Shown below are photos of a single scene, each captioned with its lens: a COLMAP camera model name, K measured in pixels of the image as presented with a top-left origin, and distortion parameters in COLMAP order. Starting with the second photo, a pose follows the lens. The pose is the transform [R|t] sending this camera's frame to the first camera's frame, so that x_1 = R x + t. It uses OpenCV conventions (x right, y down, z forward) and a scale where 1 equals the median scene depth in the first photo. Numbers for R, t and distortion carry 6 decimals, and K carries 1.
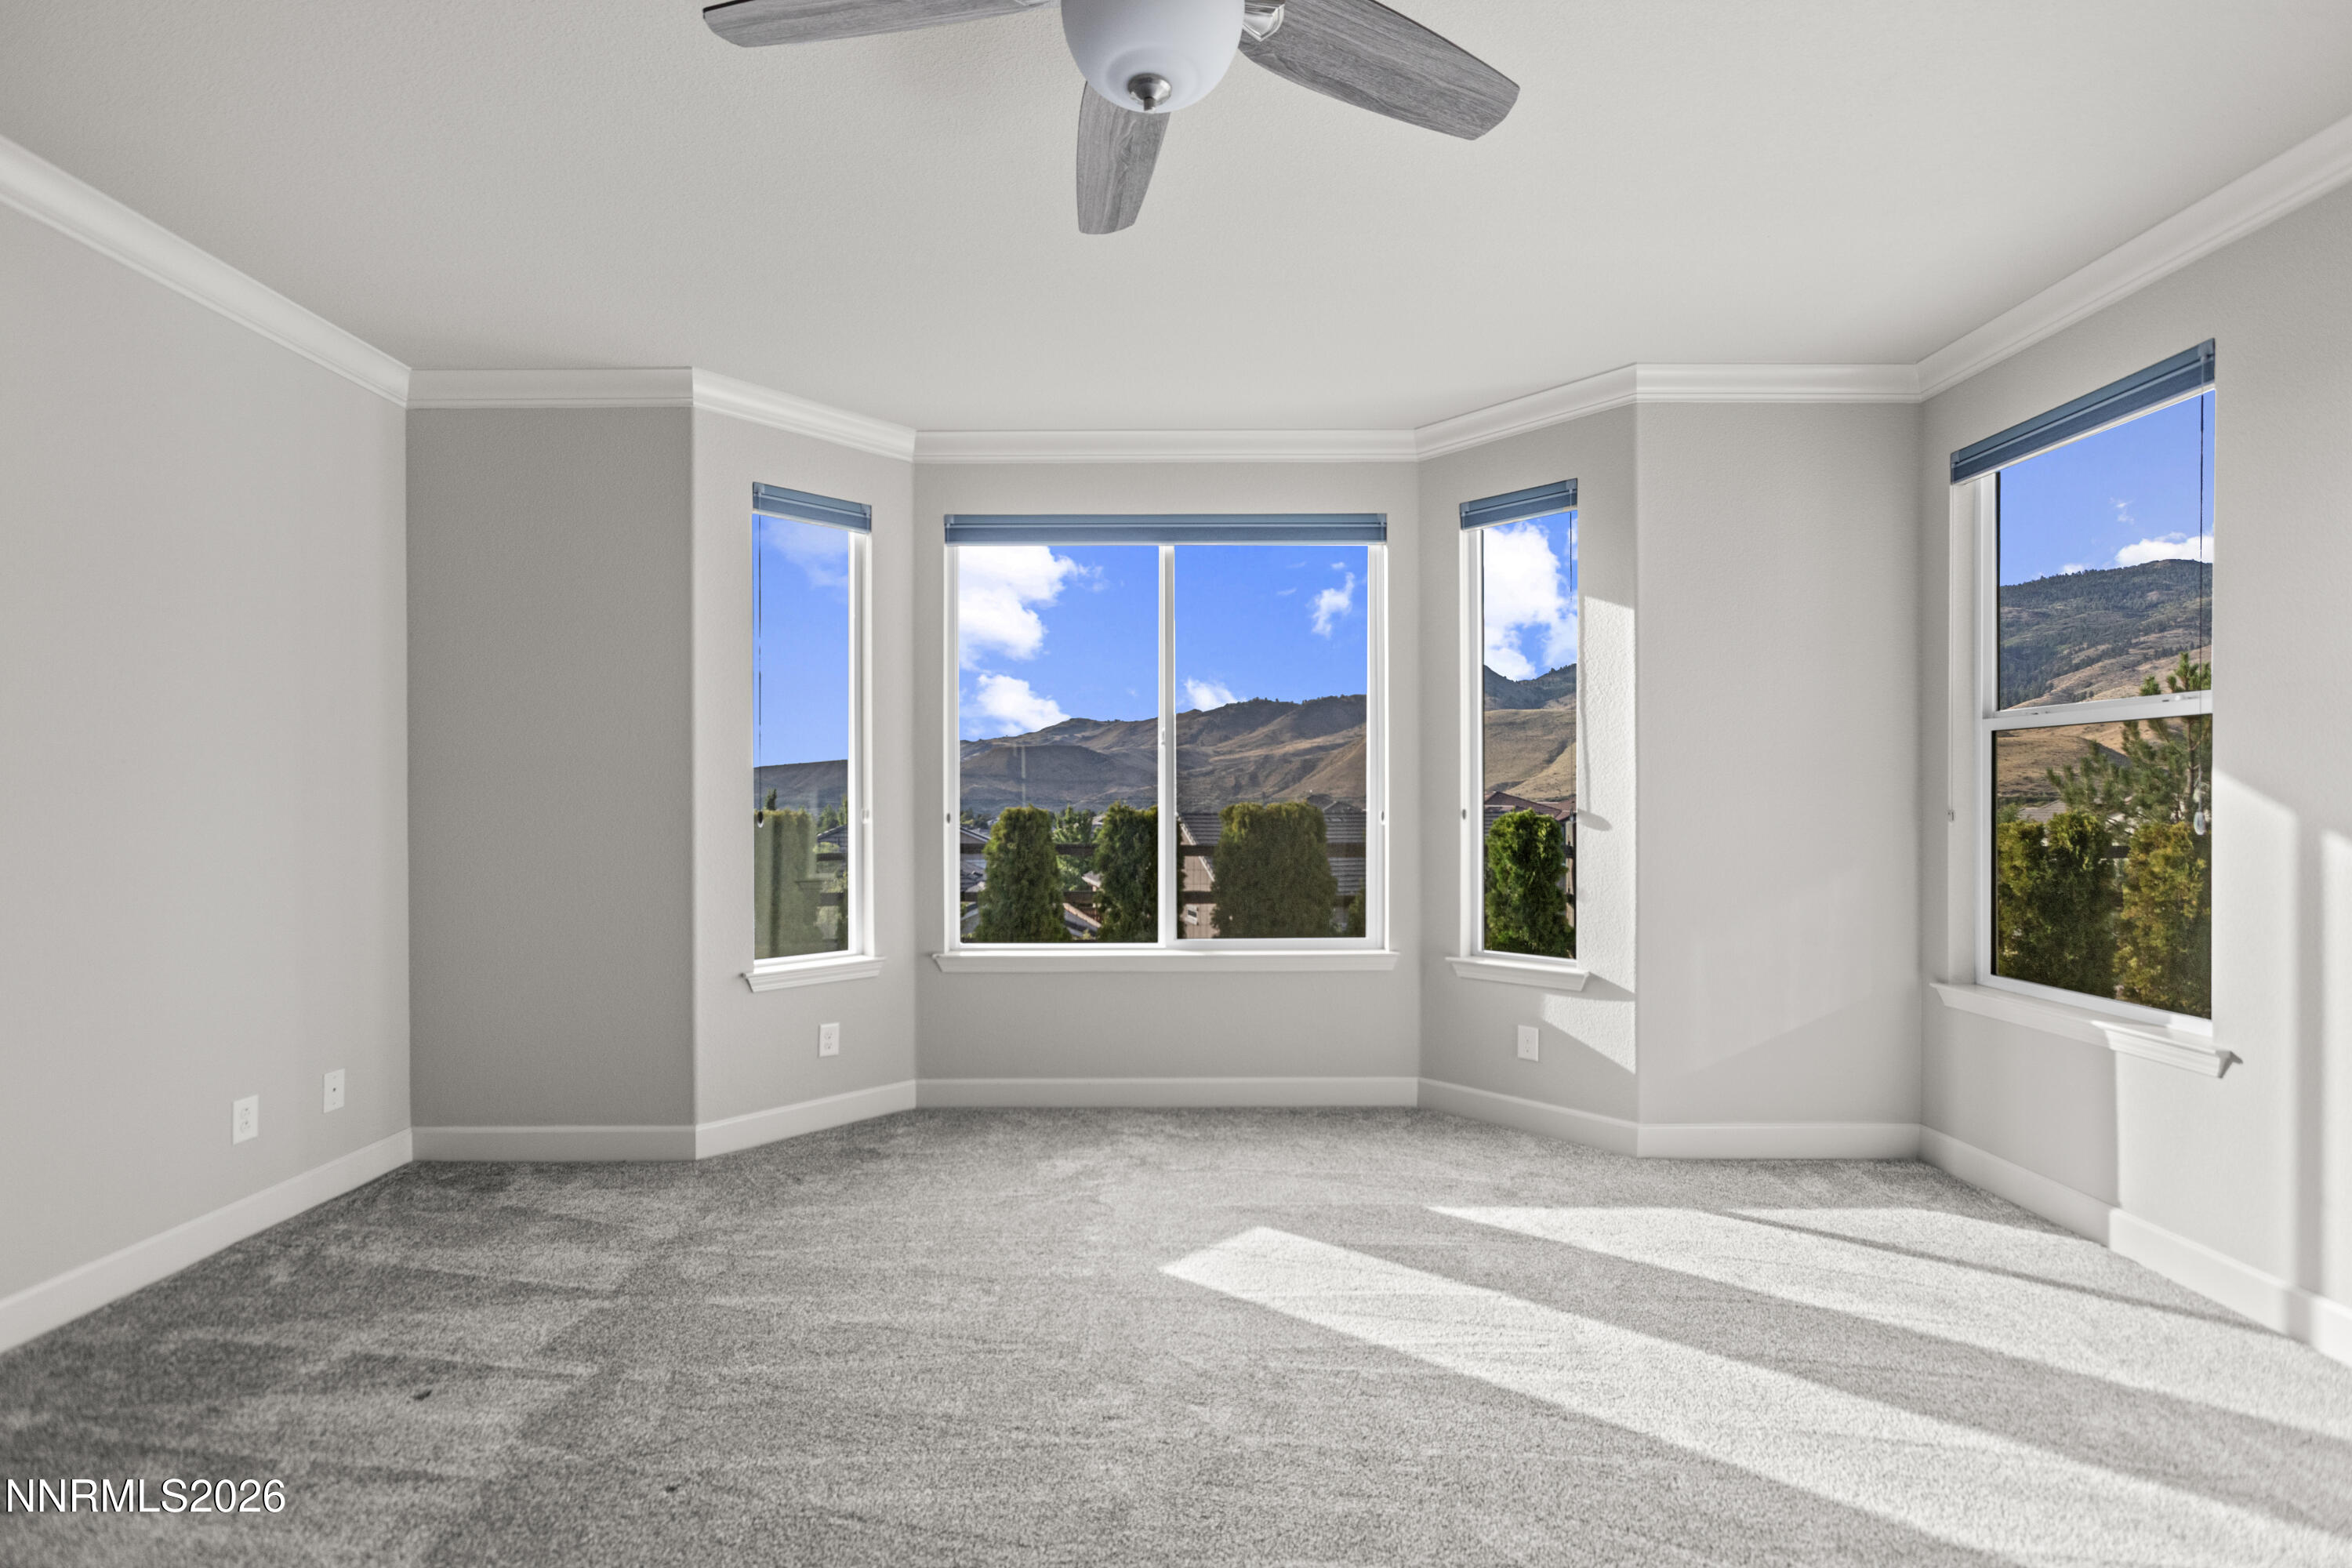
lens RADIAL K [[1063.8, 0, 1169.9], [0, 1063.8, 801.6], [0, 0, 1]] dist [-0.005027, 0.007734]
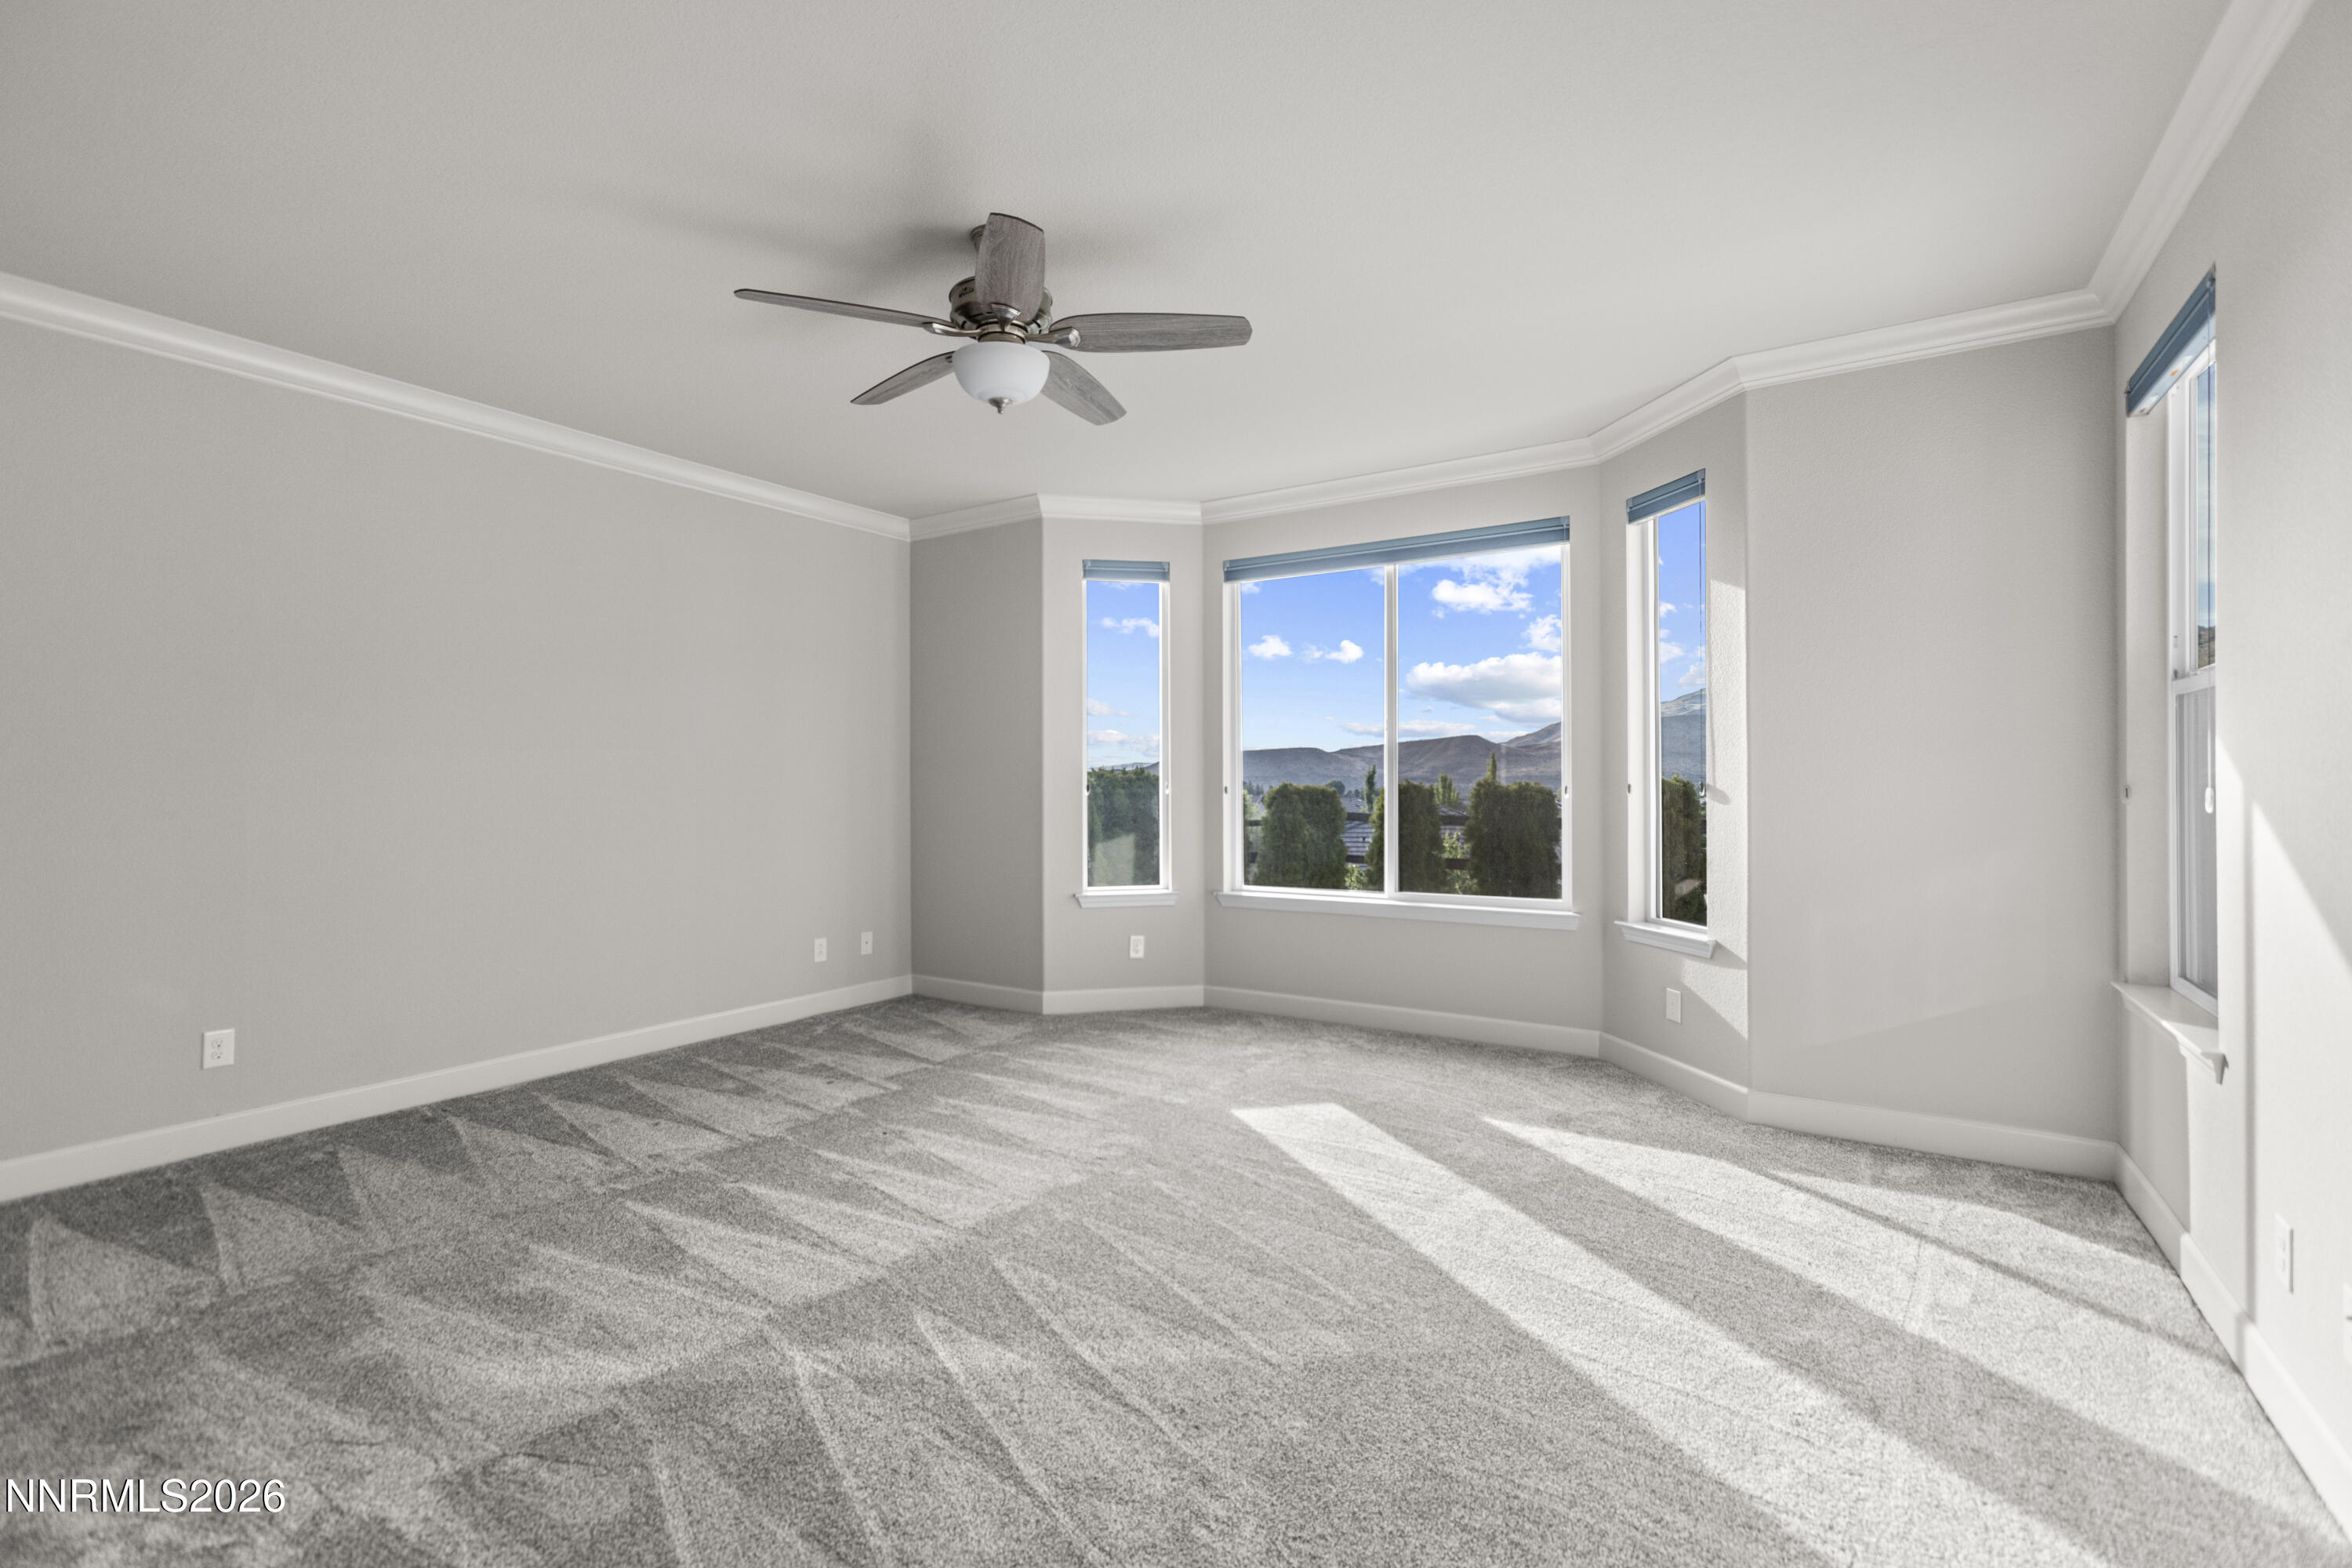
lens RADIAL K [[1063.8, 0, 1147.2], [0, 1063.8, 768.2], [0, 0, 1]] dist [-0.005027, 0.007734]
pose [[0.830768, -0.005261, -0.556594, 0.541848], [0.000397, 0.999961, -0.008859, 0.000593], [0.556618, 0.007139, 0.830738, -0.185258]]
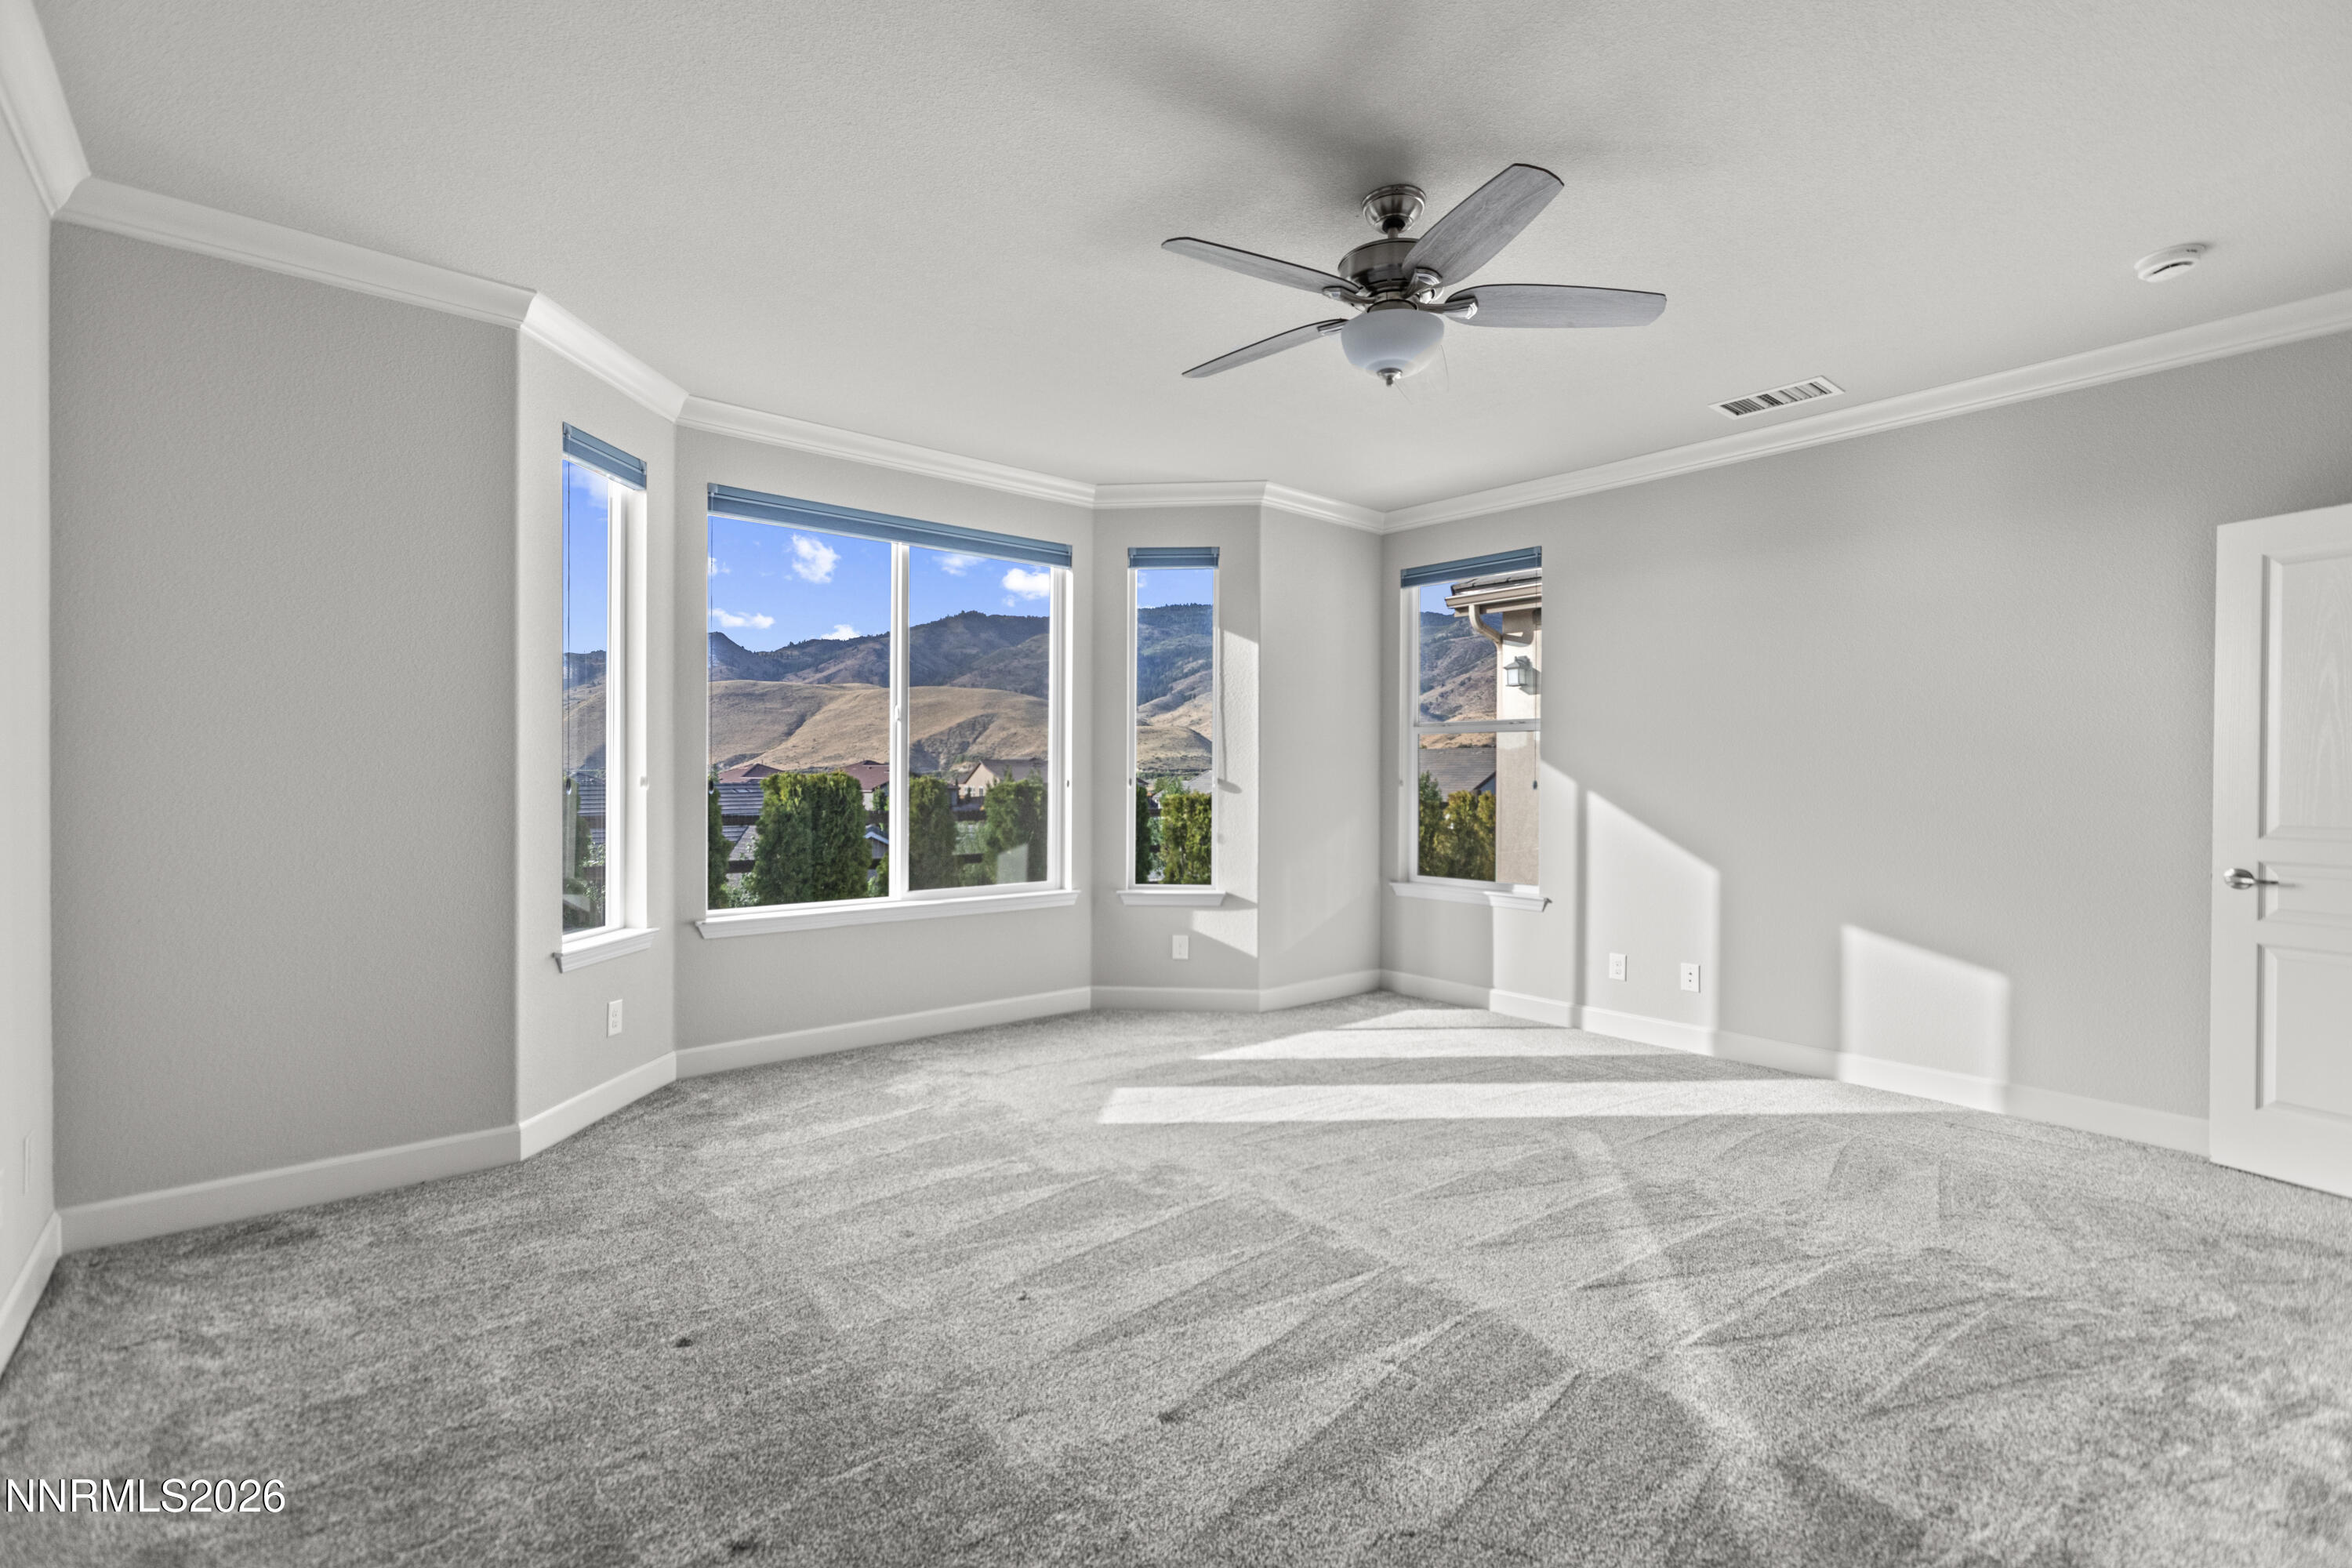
lens RADIAL K [[1063.8, 0, 1167.3], [0, 1063.8, 786.4], [0, 0, 1]] dist [-0.005027, 0.007734]
pose [[0.761670, -0.001571, 0.647963, -0.638837], [-0.006118, 0.999935, 0.009616, 0.003951], [-0.647936, -0.011289, 0.761611, -0.052989]]
